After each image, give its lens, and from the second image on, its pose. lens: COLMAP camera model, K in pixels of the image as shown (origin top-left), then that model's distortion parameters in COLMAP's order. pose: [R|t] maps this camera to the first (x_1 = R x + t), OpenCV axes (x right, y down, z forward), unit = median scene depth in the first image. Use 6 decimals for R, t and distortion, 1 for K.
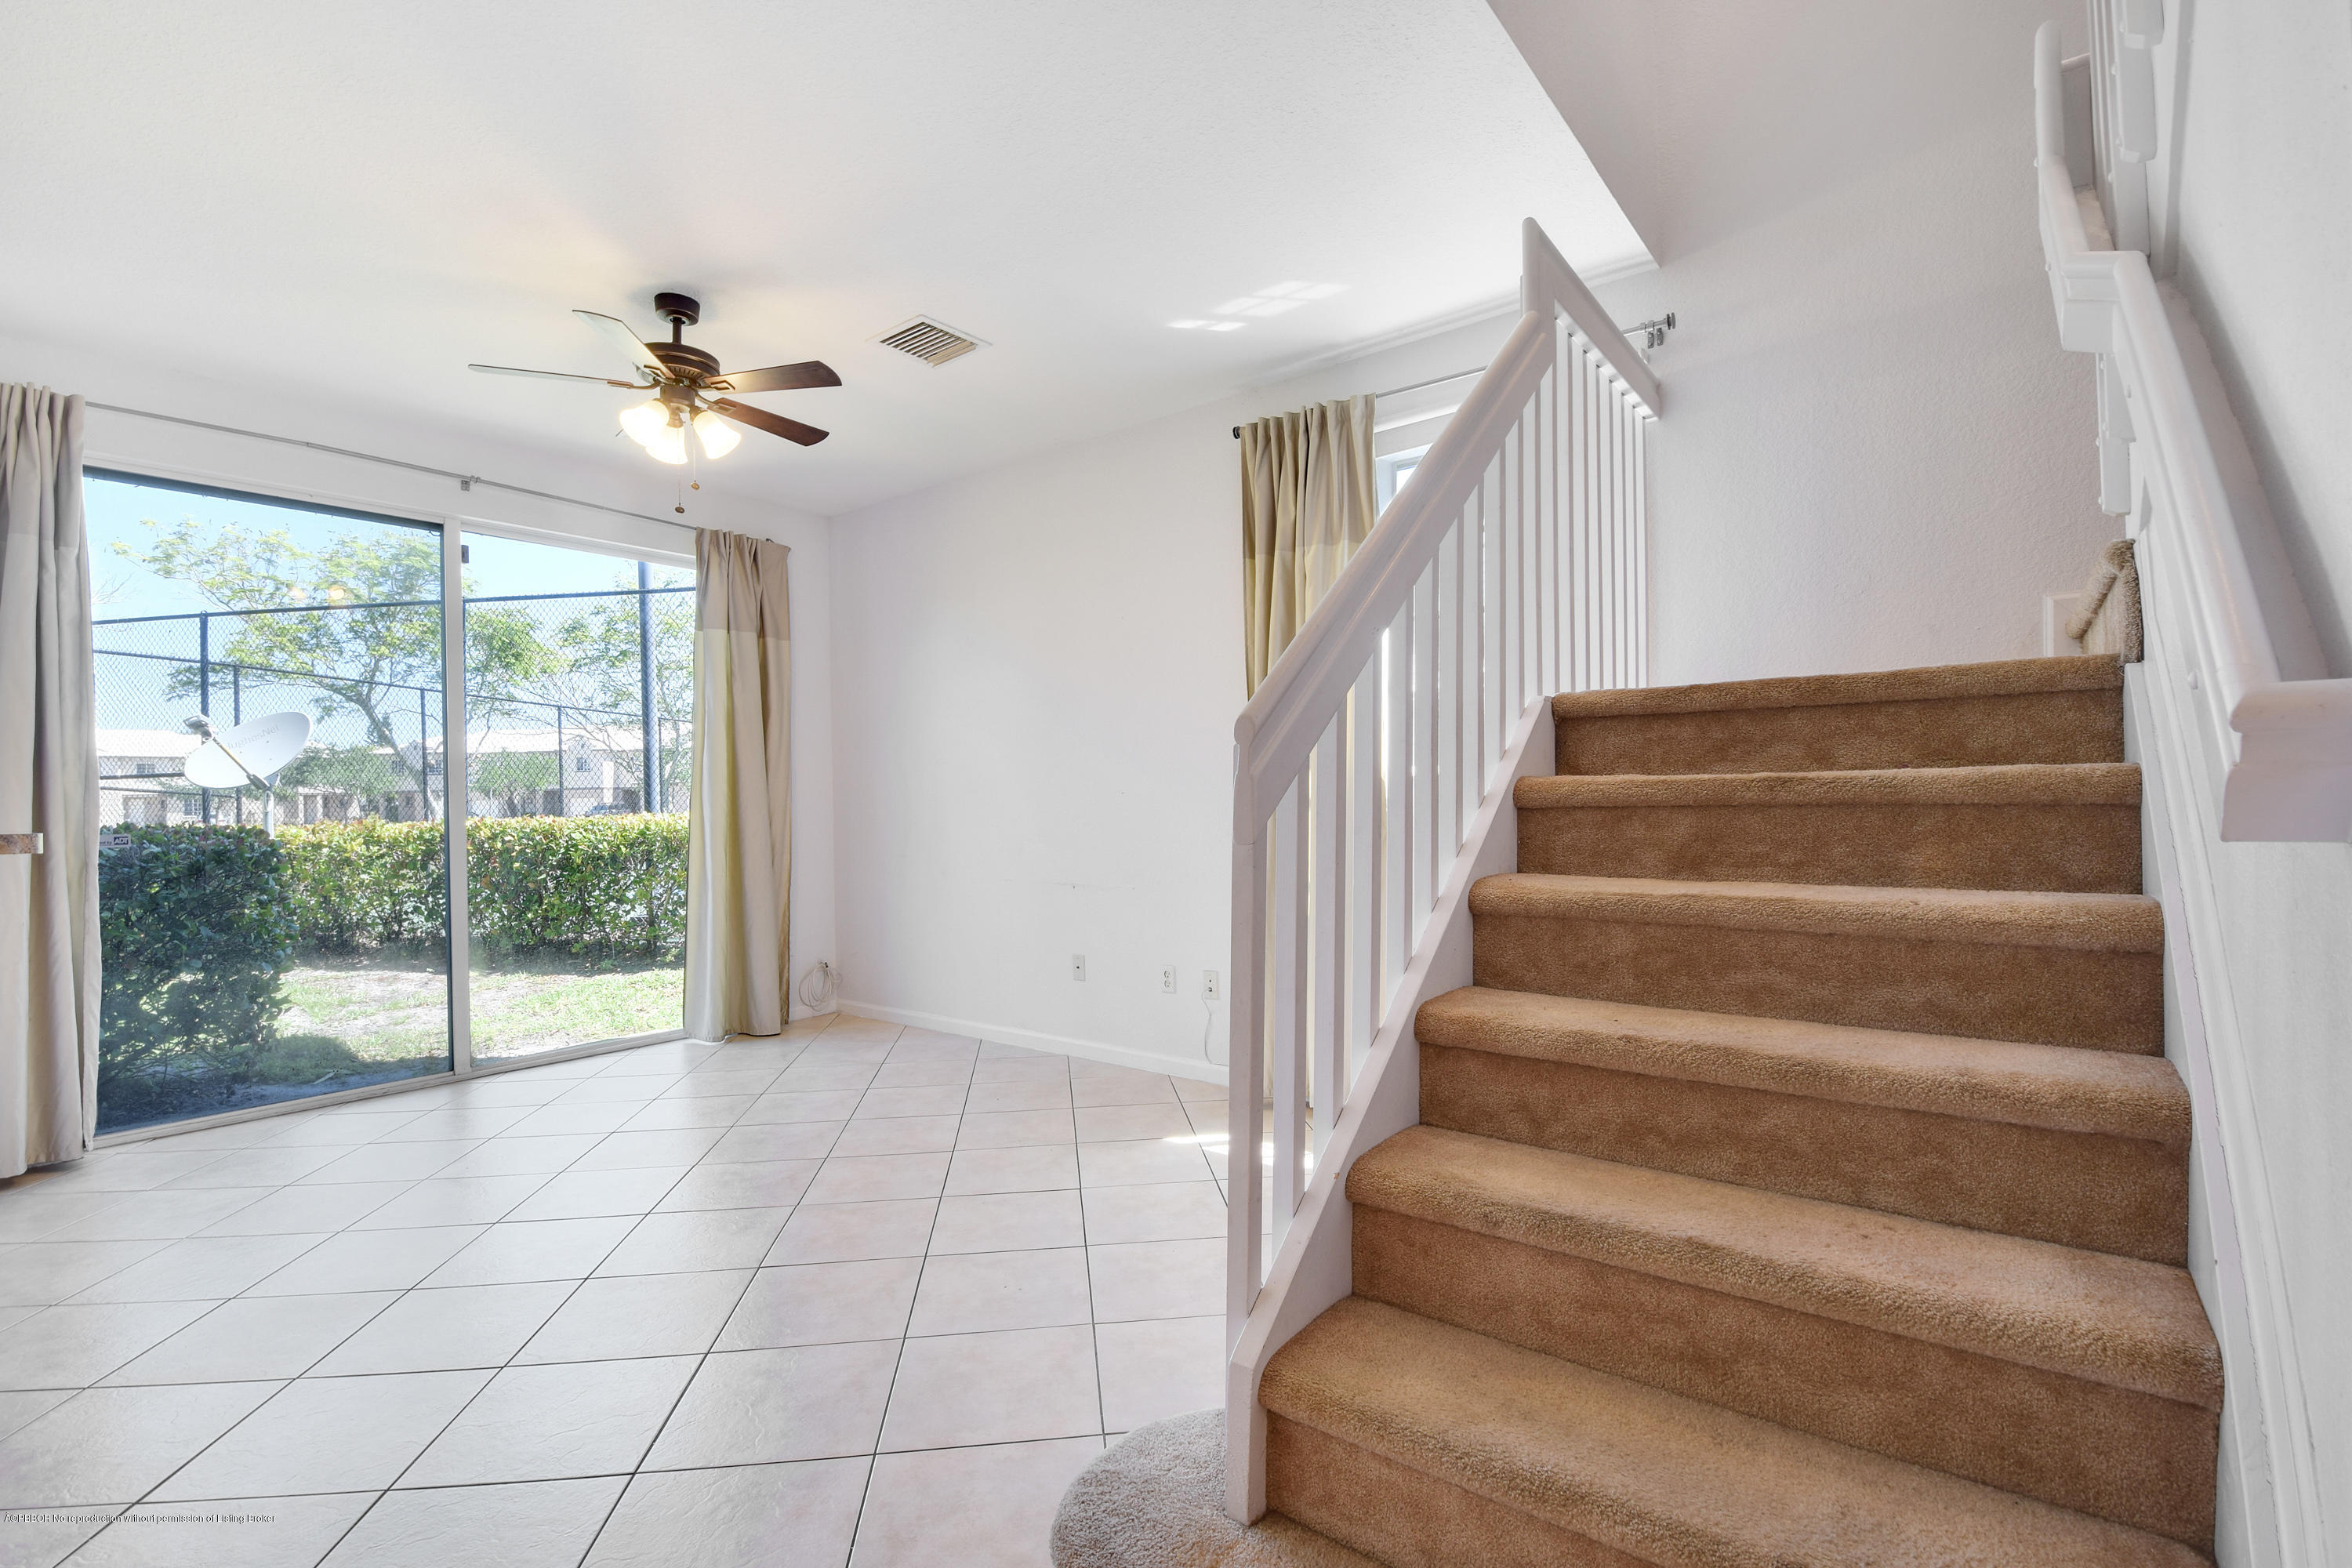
lens RADIAL K [[1073.7, 0, 1170.6], [0, 1073.7, 817.3], [0, 0, 1]] dist [0.001205, -0.017661]
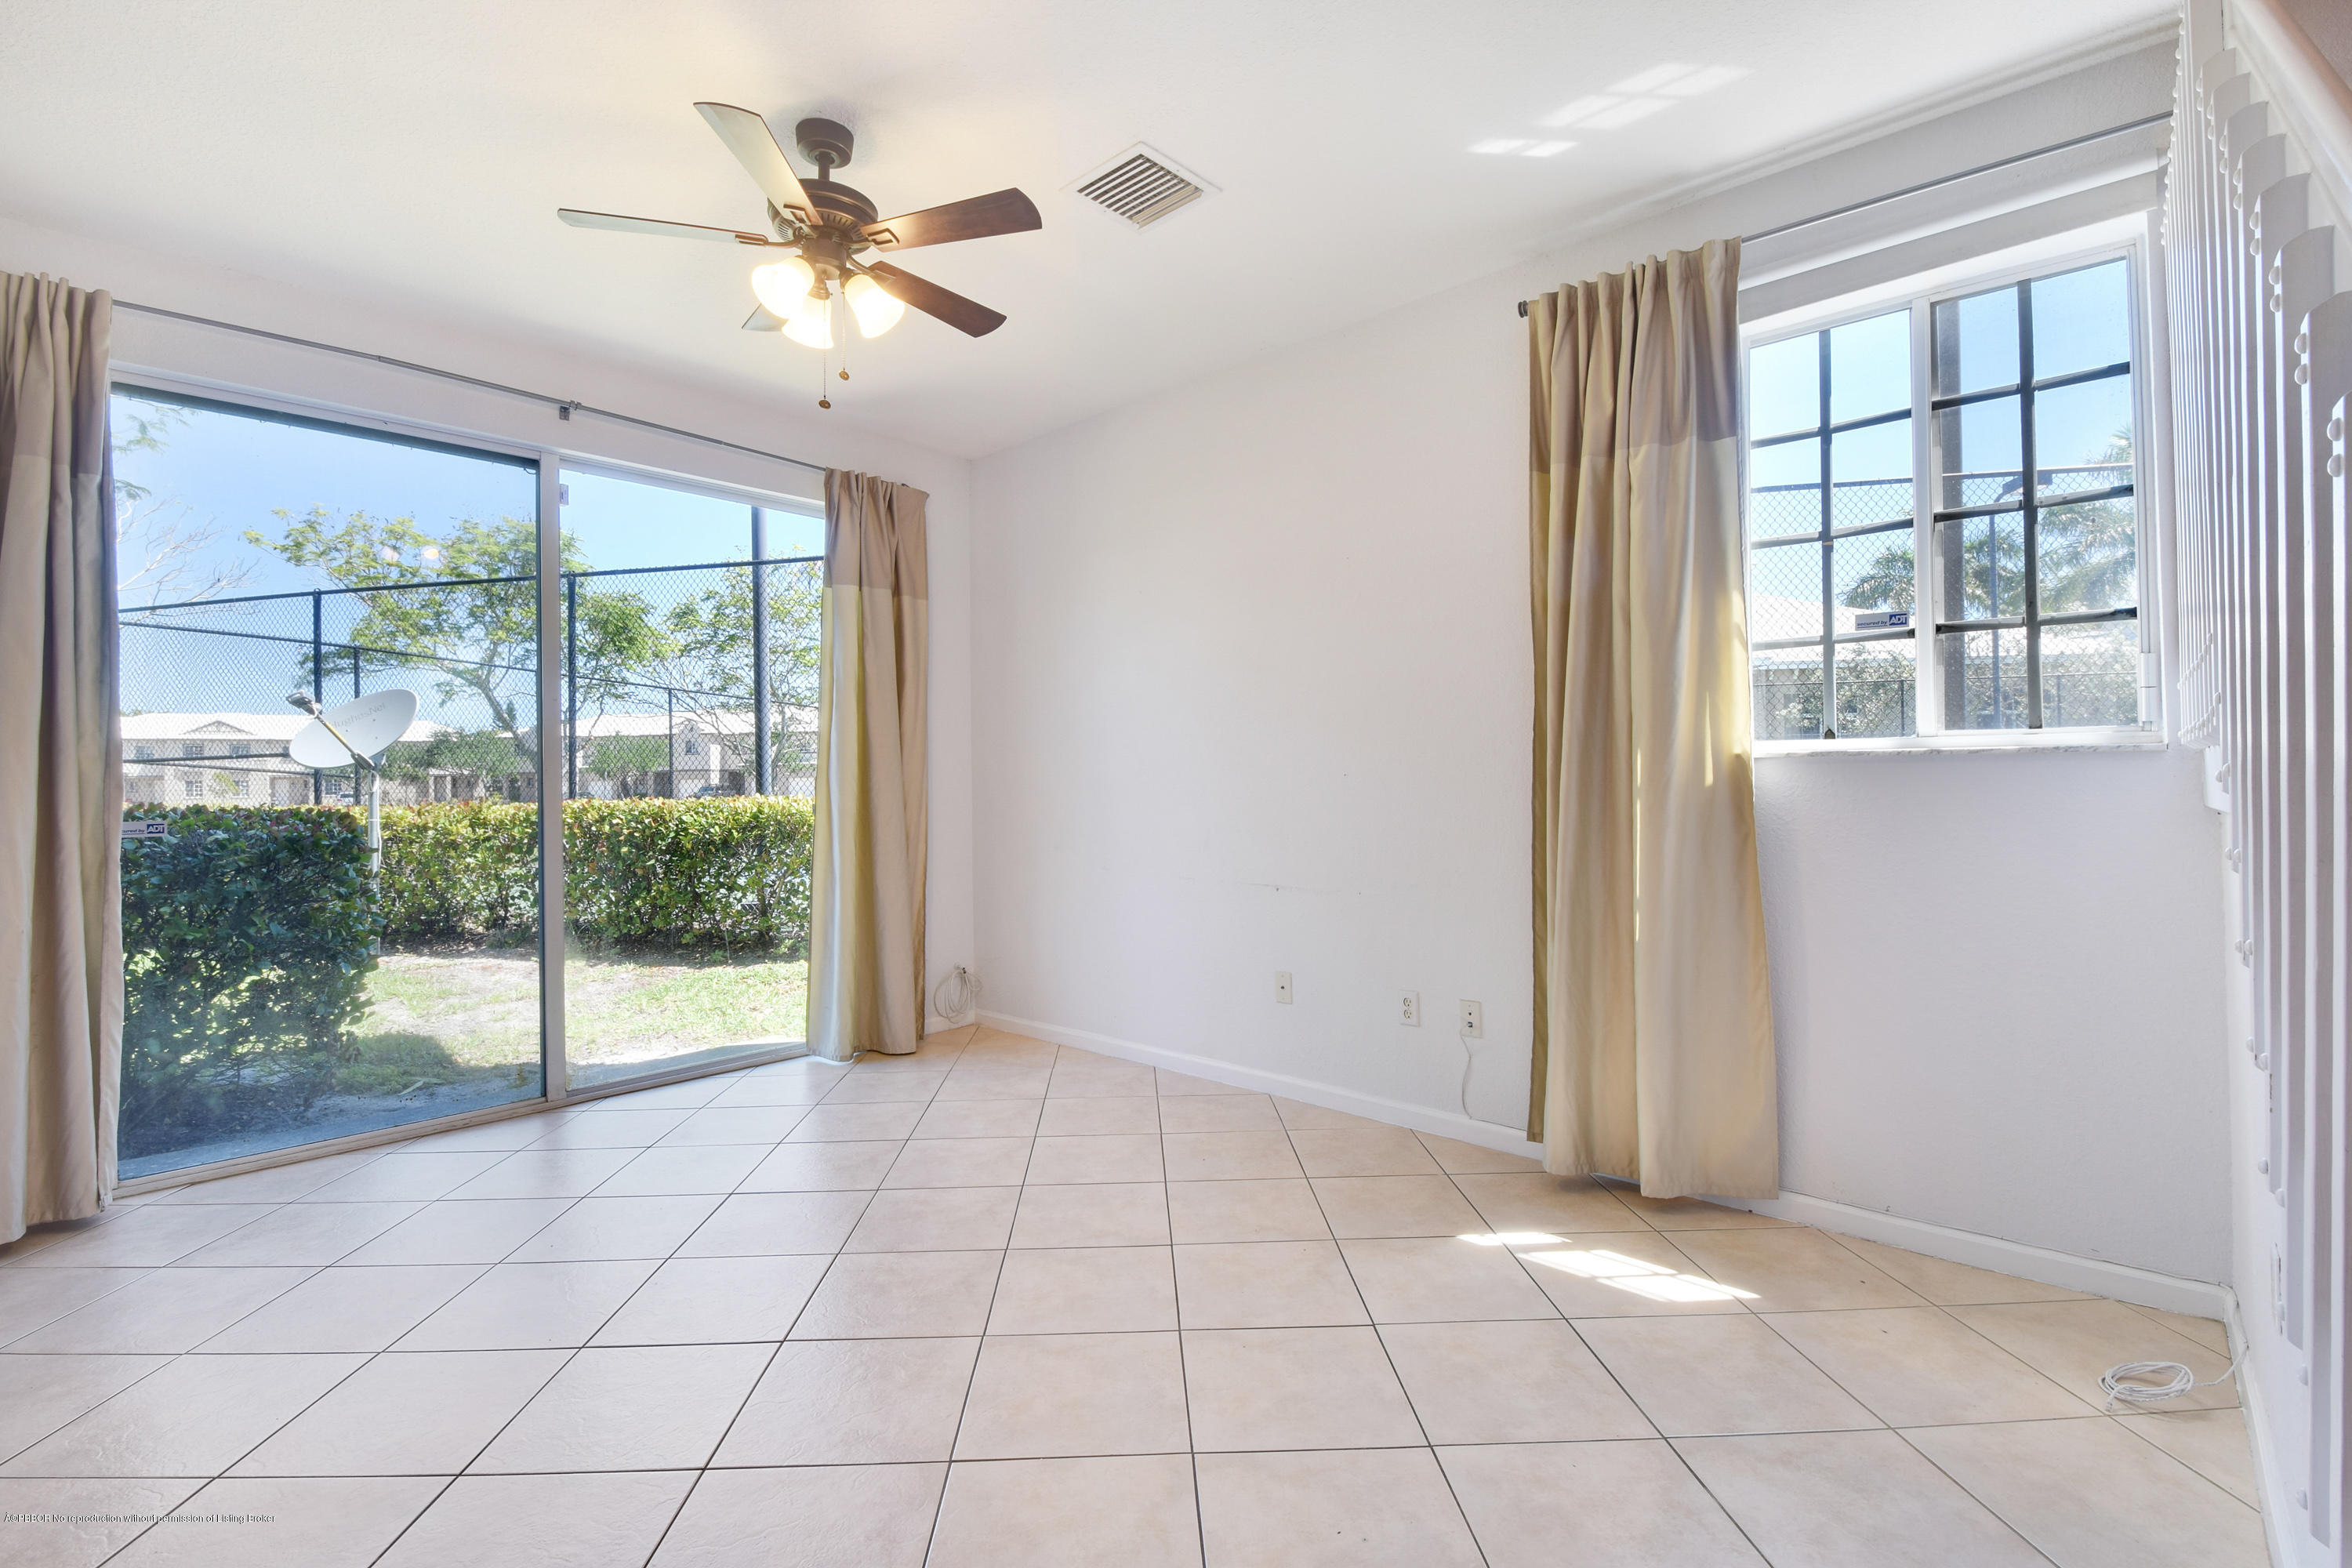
lens RADIAL K [[1022.6, 0, 1187.0], [0, 1022.6, 791.2], [0, 0, 1]] dist [0.001234, -0.013069]
pose [[0.998784, 0.003472, -0.049172, -0.117154], [-0.003878, 0.999959, -0.008160, -0.003083], [0.049142, 0.008341, 0.998757, 0.205252]]
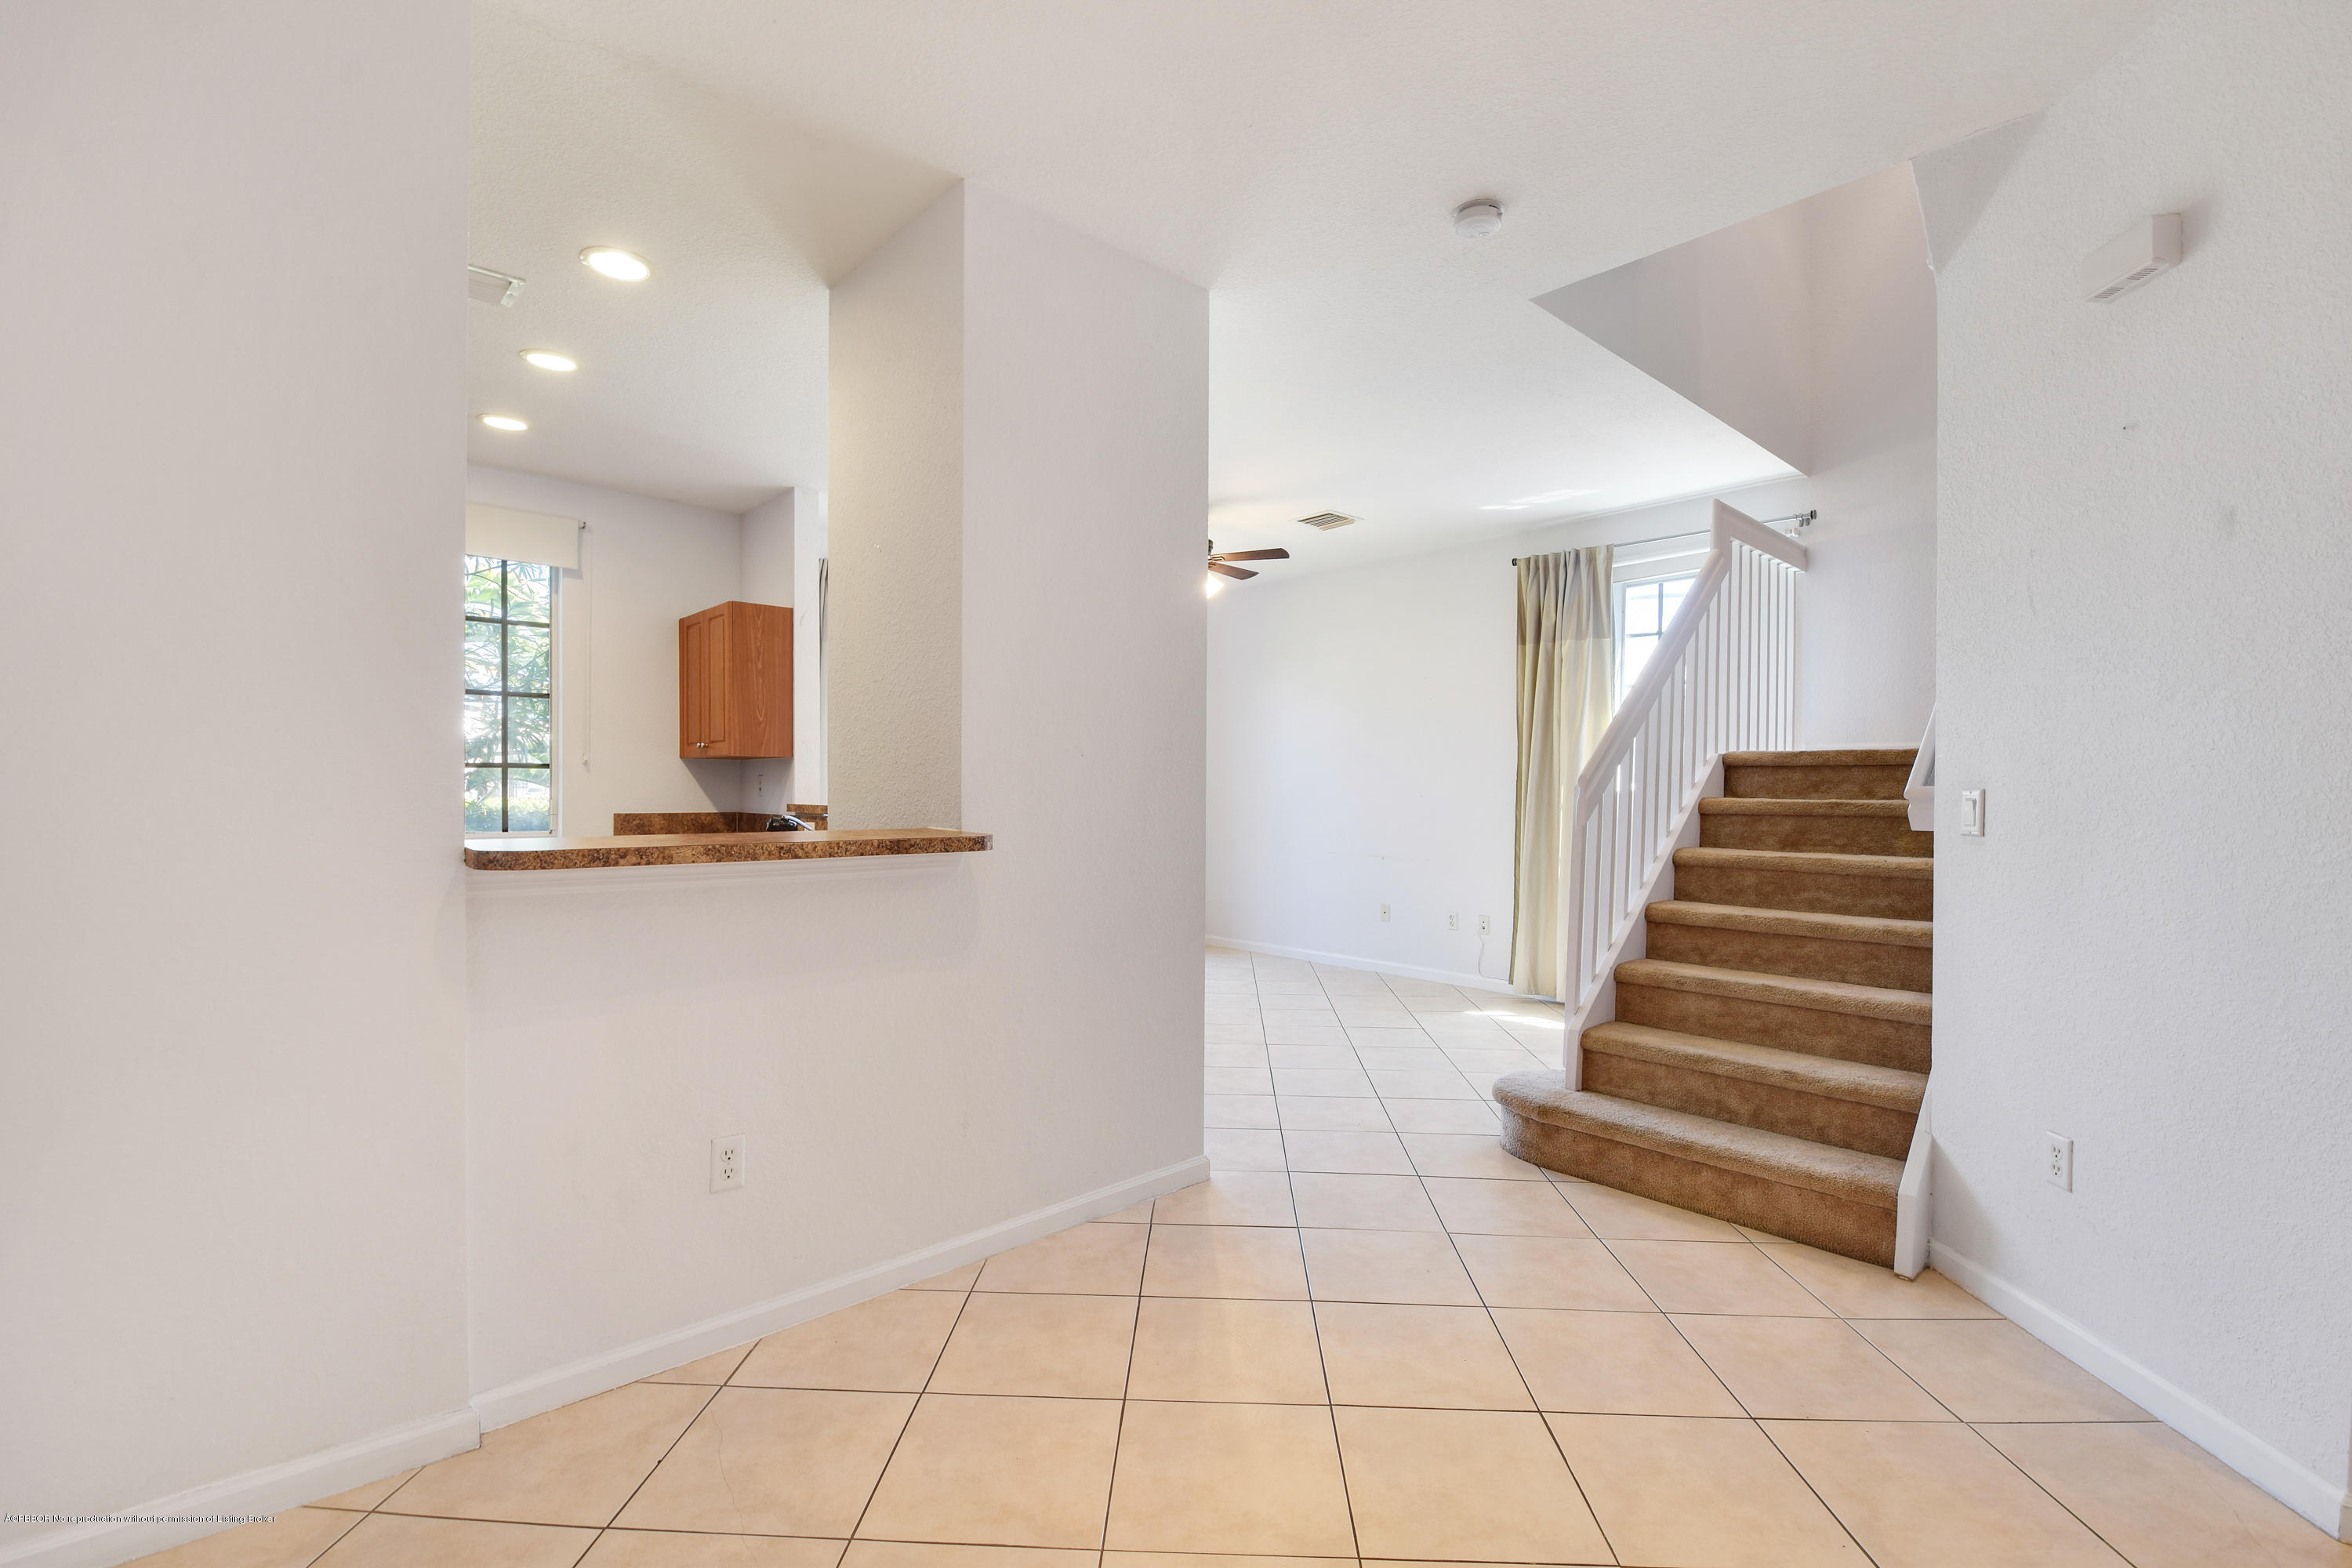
lens RADIAL K [[1036.9, 0, 1167.4], [0, 1036.9, 802.0], [0, 0, 1]] dist [0.001372, -0.000130]
pose [[0.983688, 0.022891, -0.178419, -0.126701], [-0.023696, 0.999716, -0.002385, -0.001138], [0.178314, 0.006574, 0.983952, -0.443518]]
